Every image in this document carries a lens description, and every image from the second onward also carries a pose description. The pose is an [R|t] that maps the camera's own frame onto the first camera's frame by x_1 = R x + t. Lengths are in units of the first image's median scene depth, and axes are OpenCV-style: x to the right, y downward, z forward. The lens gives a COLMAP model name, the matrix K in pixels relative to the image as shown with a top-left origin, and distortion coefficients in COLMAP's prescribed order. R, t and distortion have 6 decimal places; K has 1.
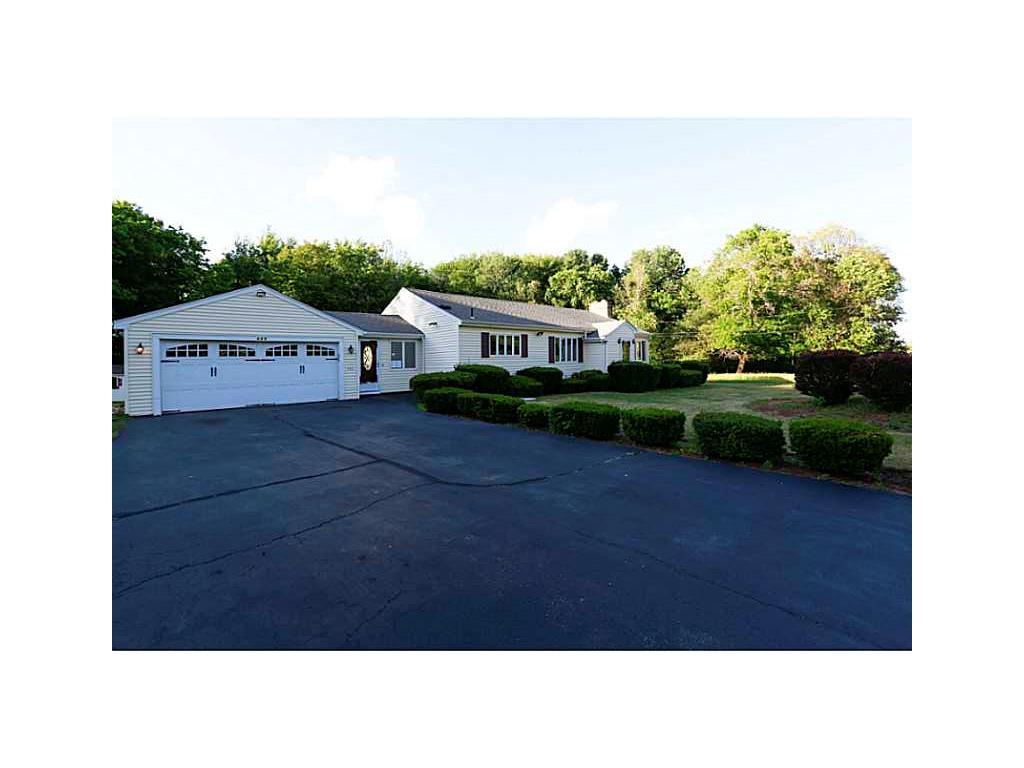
lens RADIAL K [[423.7, 0, 518.5], [0, 423.7, 358.9], [0, 0, 1]] dist [-0.001713, -0.000024]
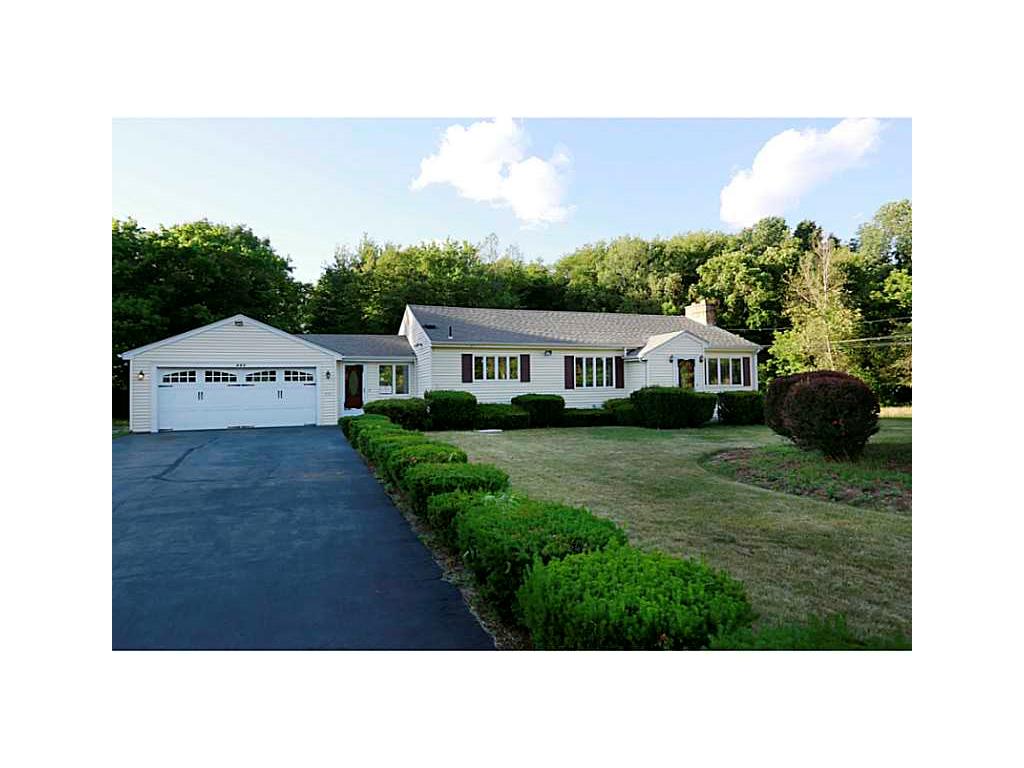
lens RADIAL K [[606.3, 0, 512.0], [0, 606.3, 384.0], [0, 0, 1]] dist [0.007023, 0.002354]
pose [[0.921689, -0.000648, -0.387929, 0.459712], [0.001197, 0.999999, 0.001172, -0.001087], [0.387927, -0.001544, 0.921689, -0.109089]]
